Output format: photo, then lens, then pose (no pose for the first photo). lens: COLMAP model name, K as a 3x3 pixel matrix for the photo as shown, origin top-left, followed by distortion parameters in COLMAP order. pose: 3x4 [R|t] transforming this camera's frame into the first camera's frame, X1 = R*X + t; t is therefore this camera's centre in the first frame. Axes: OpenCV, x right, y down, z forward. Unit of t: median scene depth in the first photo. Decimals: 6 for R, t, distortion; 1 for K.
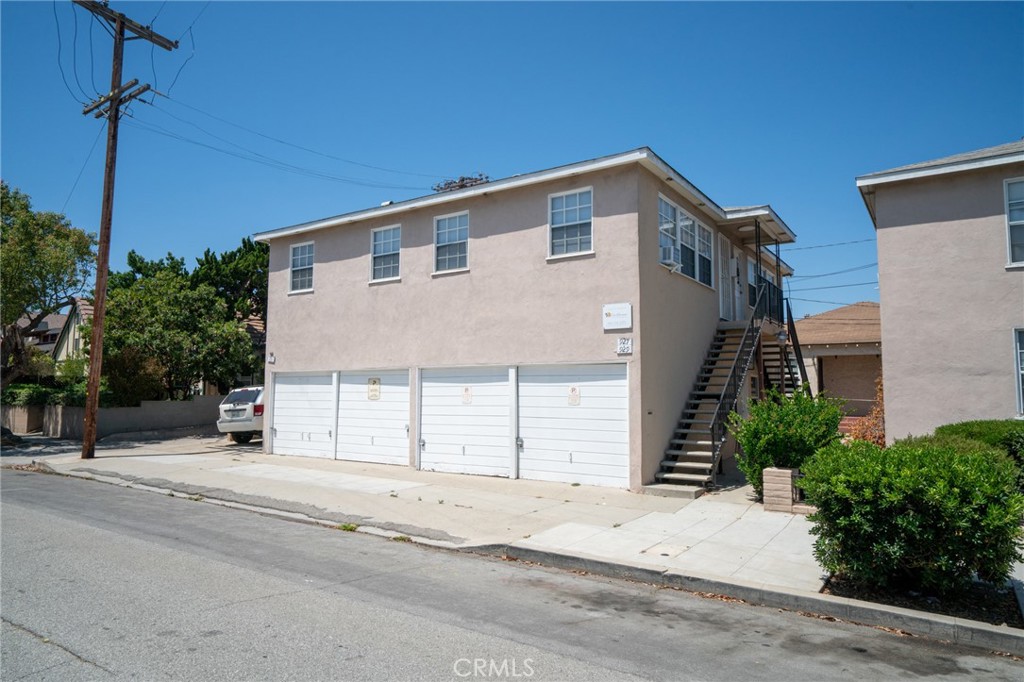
lens RADIAL K [[651.9, 0, 494.2], [0, 651.9, 334.6], [0, 0, 1]] dist [-0.015188, 0.006554]
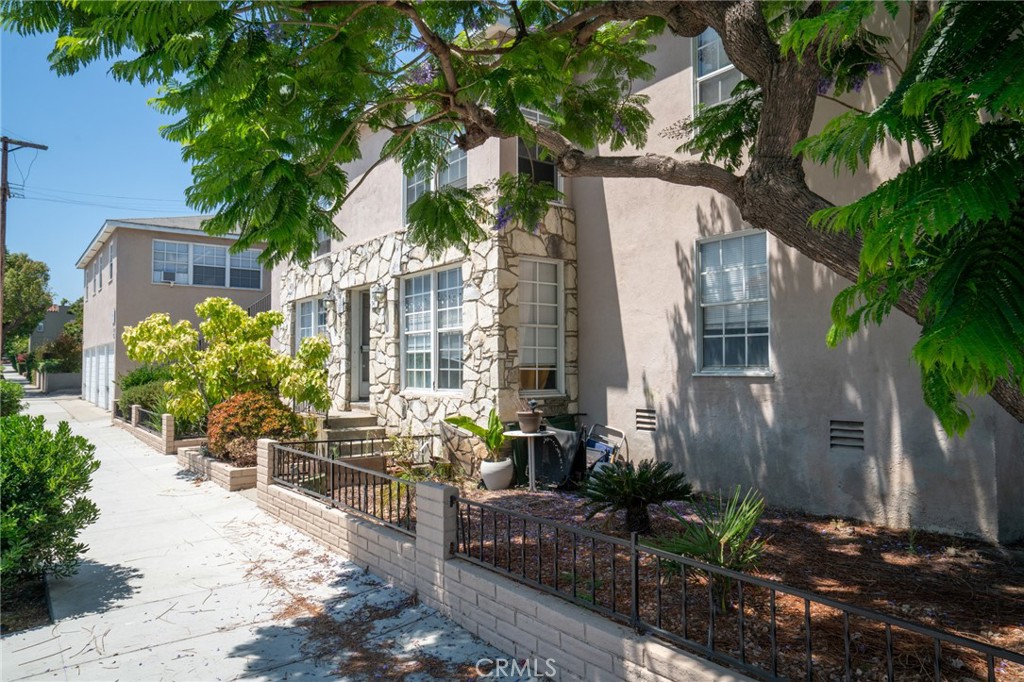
lens RADIAL K [[651.9, 0, 521.3], [0, 651.9, 344.0], [0, 0, 1]] dist [-0.015188, 0.006554]
pose [[0.957180, -0.020304, -0.288781, 1.242570], [0.037996, 0.997719, 0.055789, -0.005796], [0.286990, -0.064372, 0.955768, -0.255709]]
